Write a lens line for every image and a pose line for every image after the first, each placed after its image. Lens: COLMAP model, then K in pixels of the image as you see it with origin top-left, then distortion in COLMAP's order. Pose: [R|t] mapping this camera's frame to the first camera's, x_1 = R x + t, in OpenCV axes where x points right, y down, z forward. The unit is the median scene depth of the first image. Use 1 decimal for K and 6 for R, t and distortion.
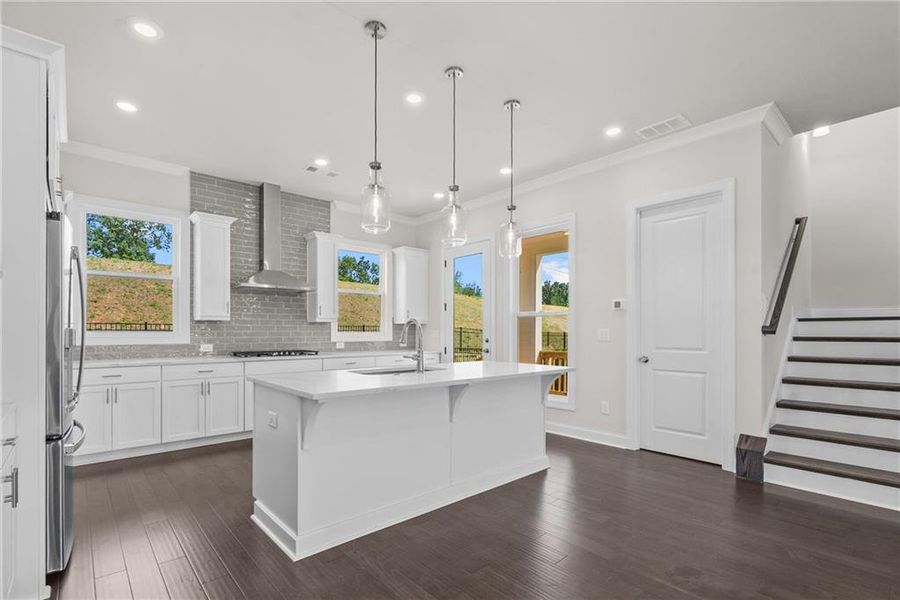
lens RADIAL K [[421.1, 0, 445.7], [0, 421.1, 332.3], [0, 0, 1]] dist [-0.002100, -0.000363]
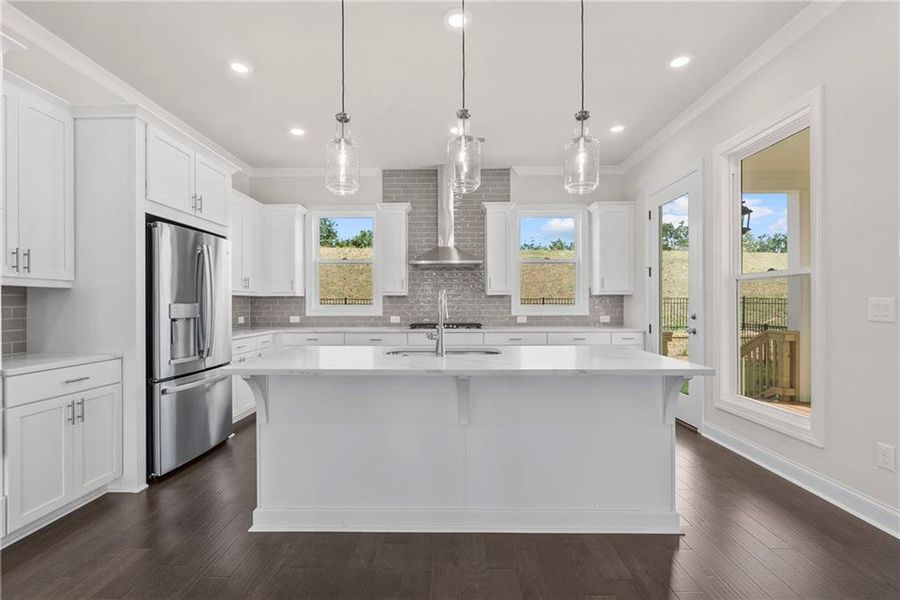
lens RADIAL K [[410.1, 0, 447.8], [0, 410.1, 303.8], [0, 0, 1]] dist [-0.002427, 0.000707]
pose [[0.739553, -0.006051, -0.673072, 0.245822], [0.003375, 0.999980, -0.005282, 0.000506], [0.673090, 0.001635, 0.739559, 0.219106]]
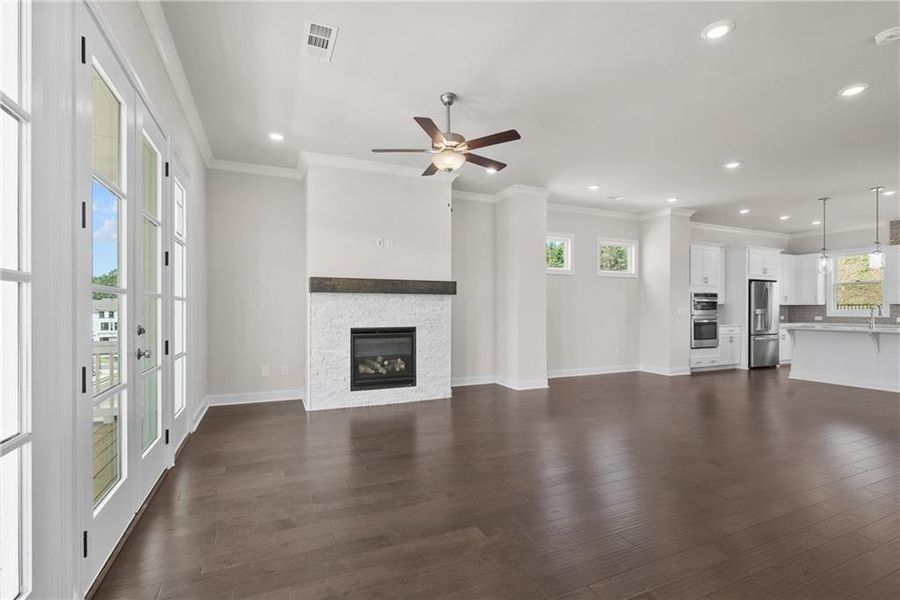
lens RADIAL K [[412.0, 0, 446.1], [0, 412.0, 310.1], [0, 0, 1]] dist [-0.002246, 0.000926]
pose [[-0.301917, 0.000178, -0.953334, 1.338559], [-0.005266, 0.999984, 0.001855, 0.003012], [0.953320, 0.005580, -0.301911, -0.229220]]
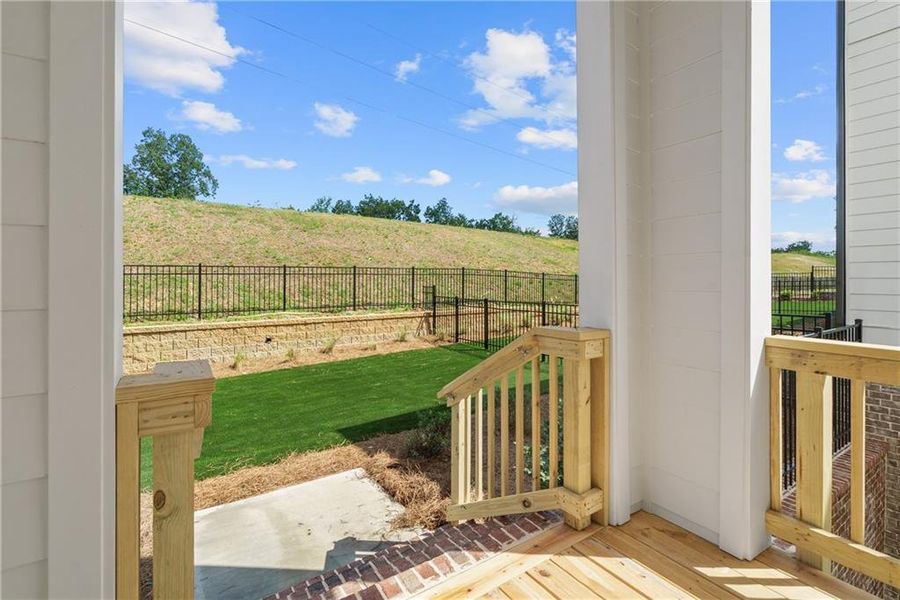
lens RADIAL K [[416.6, 0, 447.4], [0, 416.6, 278.0], [0, 0, 1]] dist [-0.000587, 0.000694]
pose [[0.990063, -0.003985, -0.140570, 0.129454], [0.003120, 0.999975, -0.006373, 0.019739], [0.140592, 0.005871, 0.990050, 1.060995]]
